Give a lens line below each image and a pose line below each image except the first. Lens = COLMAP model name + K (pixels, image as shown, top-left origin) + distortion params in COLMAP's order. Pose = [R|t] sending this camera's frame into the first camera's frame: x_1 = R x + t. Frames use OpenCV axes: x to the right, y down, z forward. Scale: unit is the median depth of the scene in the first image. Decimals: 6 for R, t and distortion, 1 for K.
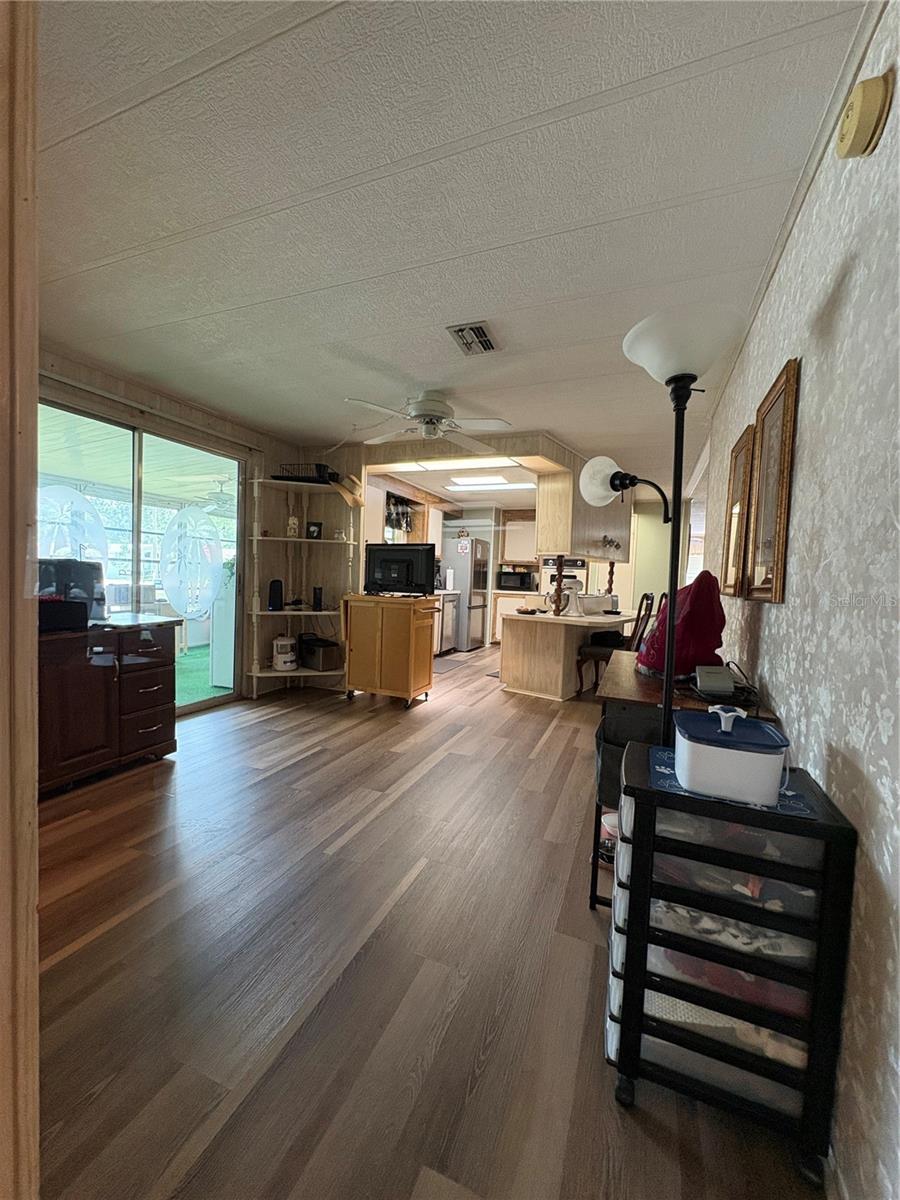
lens RADIAL K [[480.5, 0, 450.0], [0, 480.5, 600.0], [0, 0, 1]] dist [-0.000622, -0.000404]
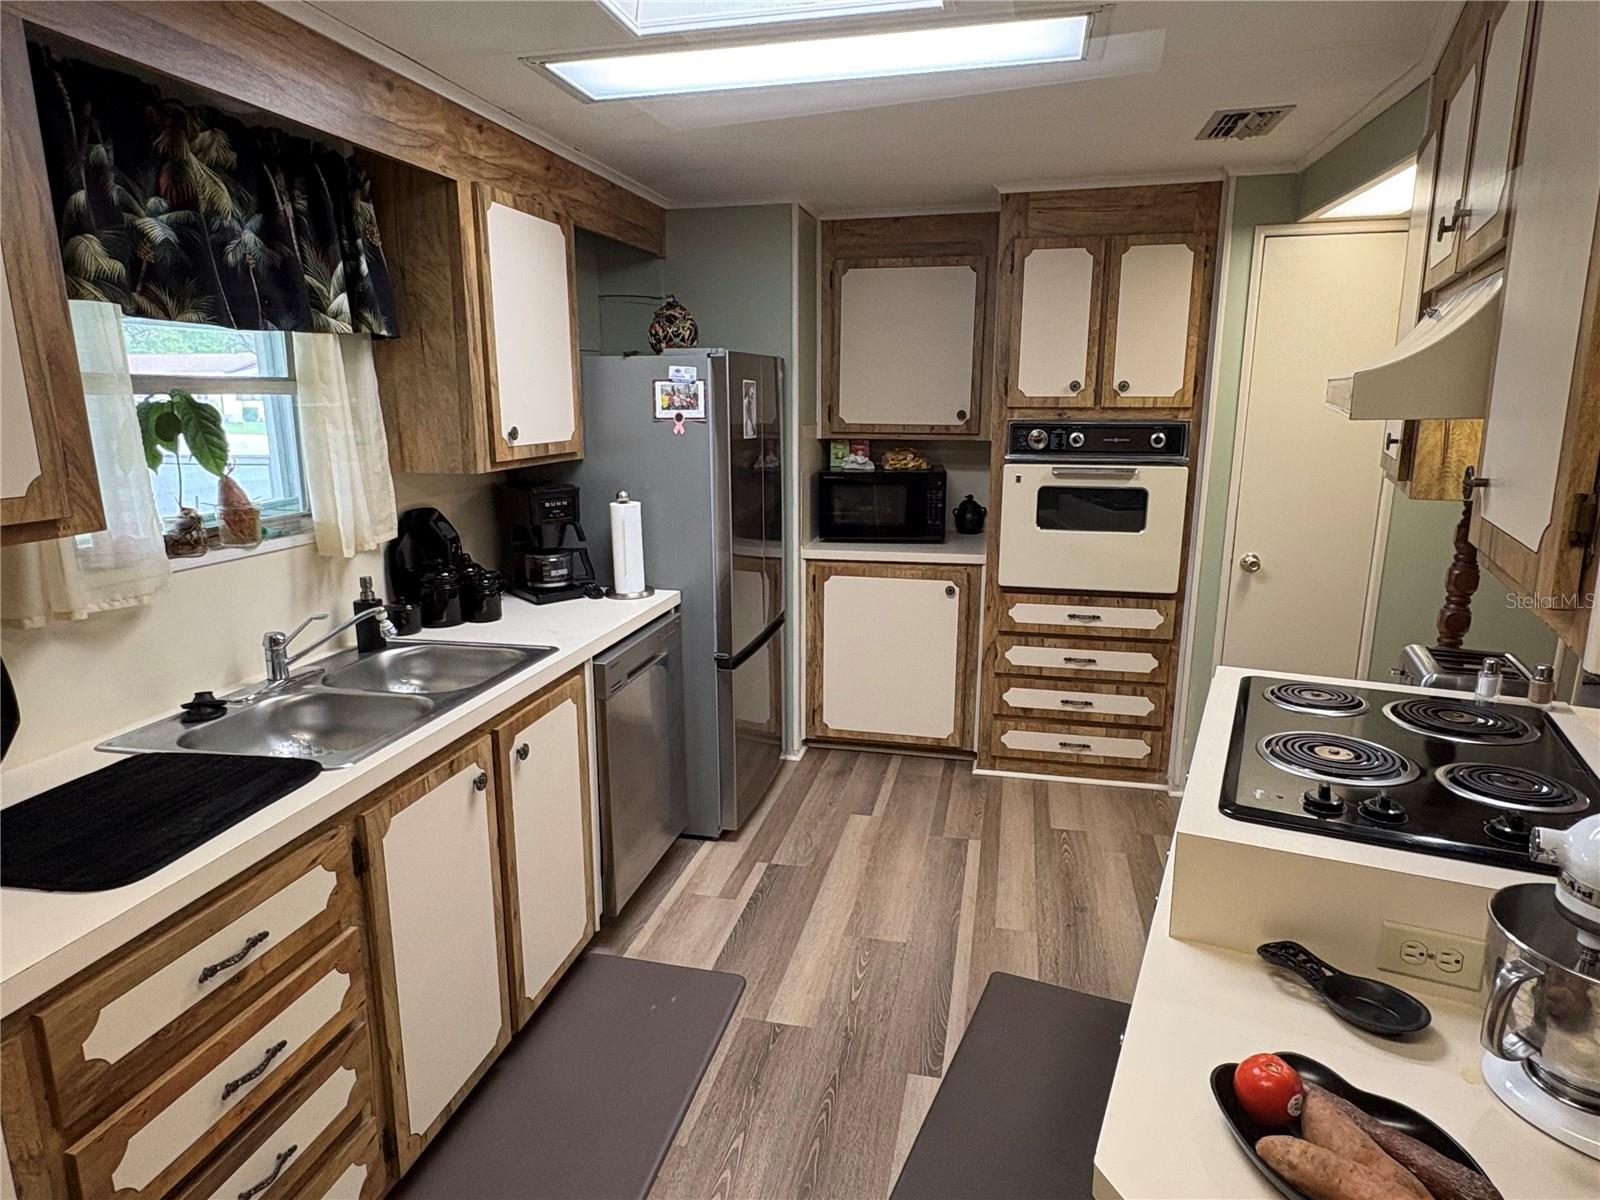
lens RADIAL K [[933.7, 0, 800.0], [0, 933.7, 600.0], [0, 0, 1]] dist [-0.005310, 0.001828]
pose [[0.987295, -0.074081, 0.140575, 0.014014], [0.049449, 0.983986, 0.171250, -0.081352], [-0.151011, -0.162123, 0.975147, 0.514590]]
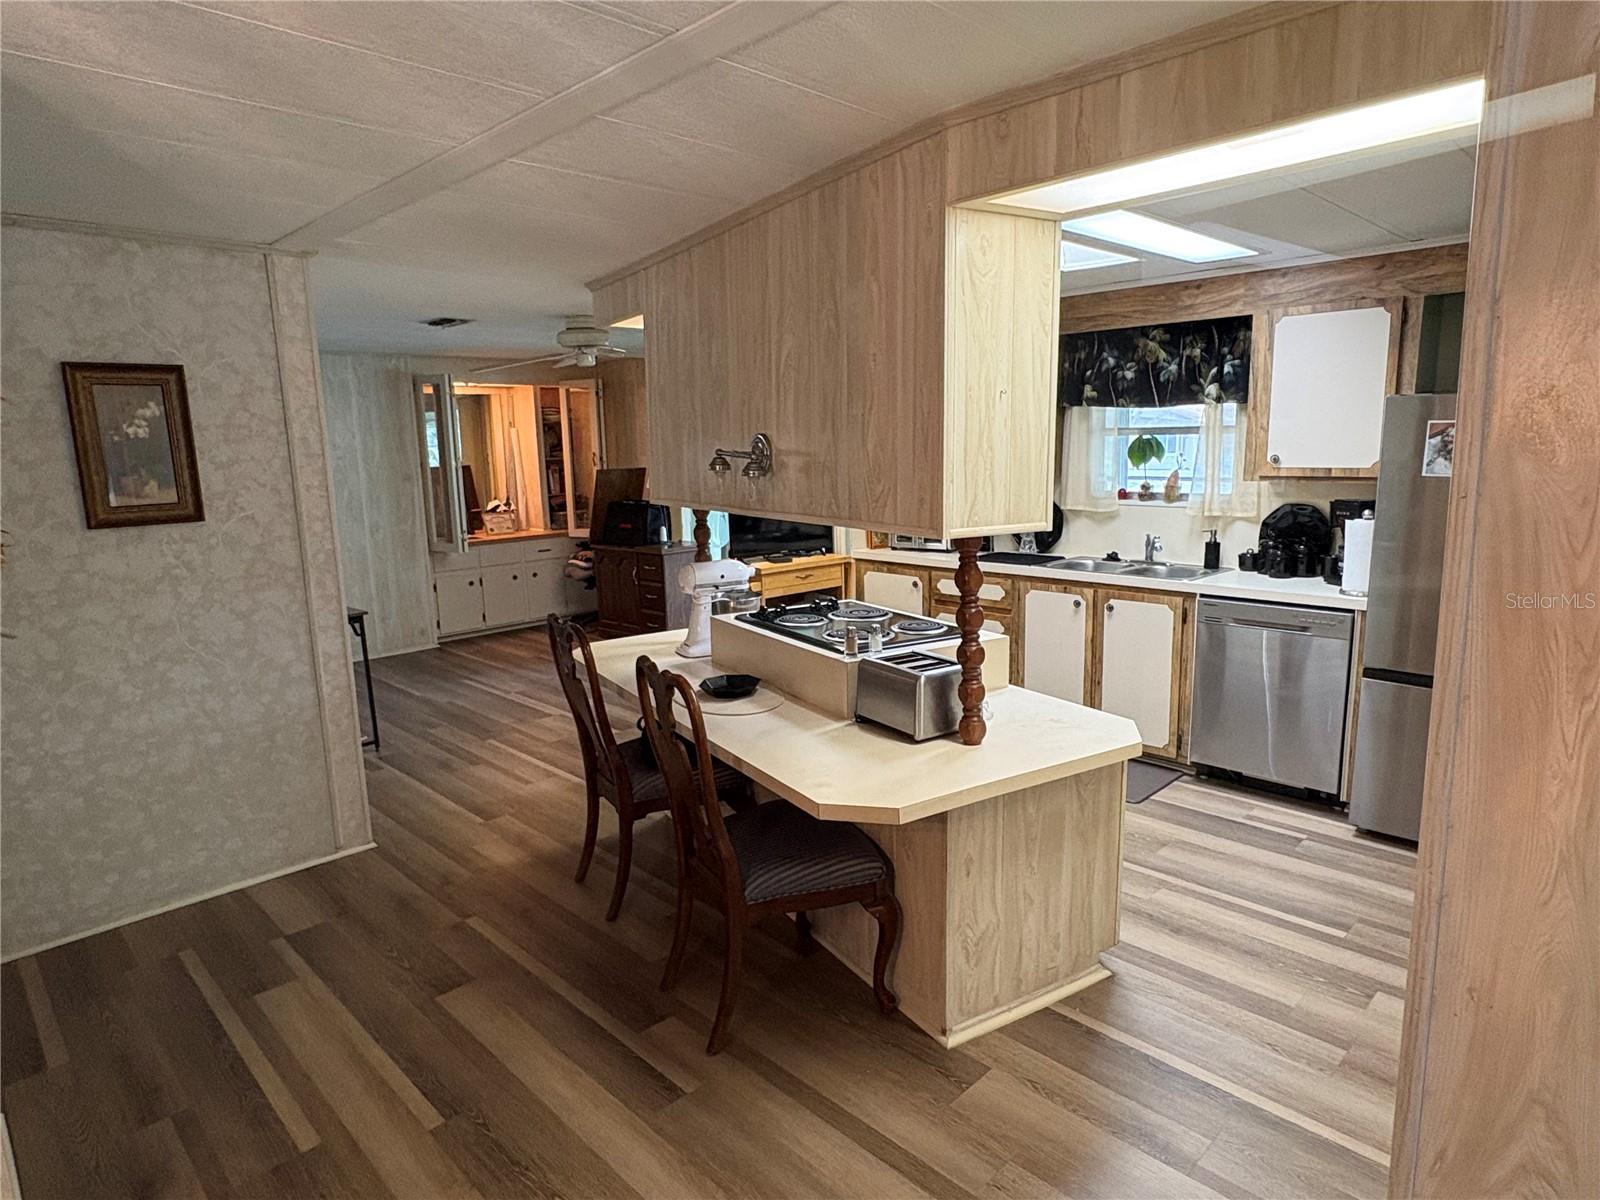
lens RADIAL K [[933.7, 0, 800.0], [0, 933.7, 600.0], [0, 0, 1]] dist [-0.005310, 0.001828]
pose [[-0.392160, 0.131906, -0.910391, 0.558162], [-0.037995, 0.986499, 0.159300, -0.083155], [0.919112, 0.097062, -0.381853, 0.827068]]
